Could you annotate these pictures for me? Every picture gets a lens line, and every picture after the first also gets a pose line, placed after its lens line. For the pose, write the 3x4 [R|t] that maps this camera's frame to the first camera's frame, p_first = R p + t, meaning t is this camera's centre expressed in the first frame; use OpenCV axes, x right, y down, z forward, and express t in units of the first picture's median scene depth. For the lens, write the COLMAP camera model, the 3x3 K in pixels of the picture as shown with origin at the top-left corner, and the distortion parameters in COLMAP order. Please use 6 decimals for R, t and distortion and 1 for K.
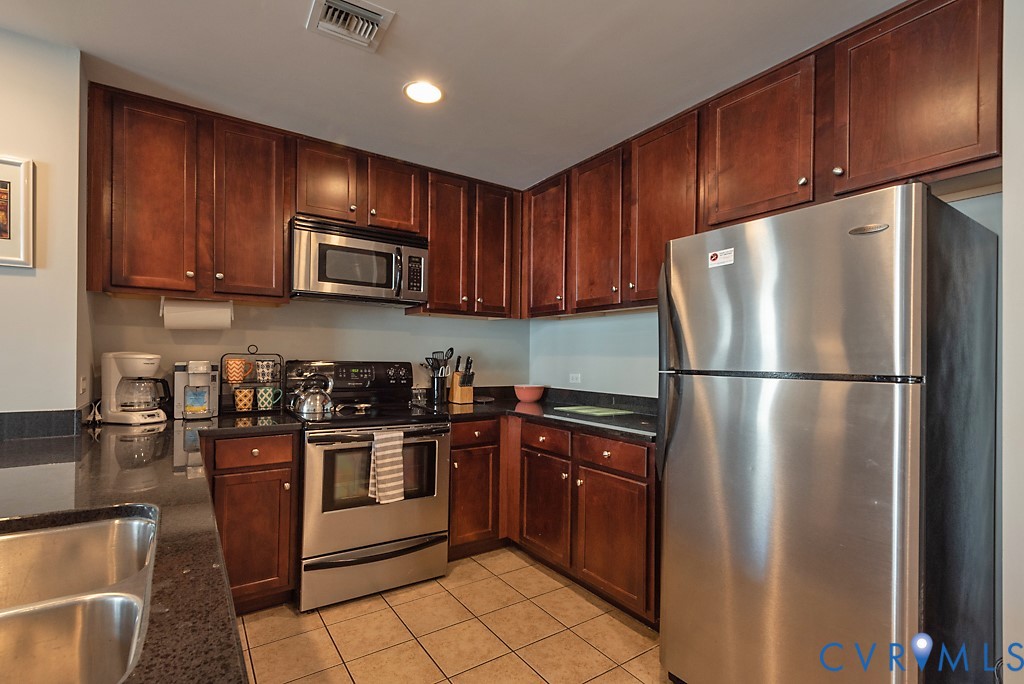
lens RADIAL K [[478.0, 0, 508.7], [0, 478.0, 347.3], [0, 0, 1]] dist [-0.001923, -0.000110]
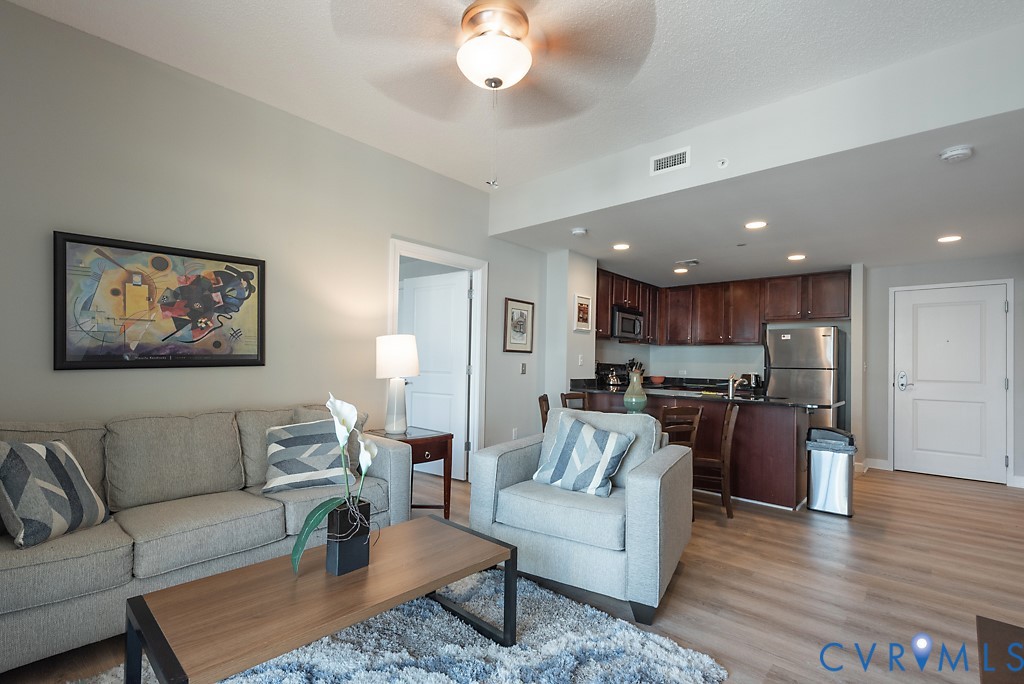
lens RADIAL K [[478.0, 0, 515.3], [0, 478.0, 348.7], [0, 0, 1]] dist [-0.001923, -0.000110]
pose [[0.965349, 0.012526, 0.260660, -1.302620], [-0.012553, 0.999920, -0.001563, -0.034847], [-0.260659, -0.001763, 0.965429, -1.031657]]
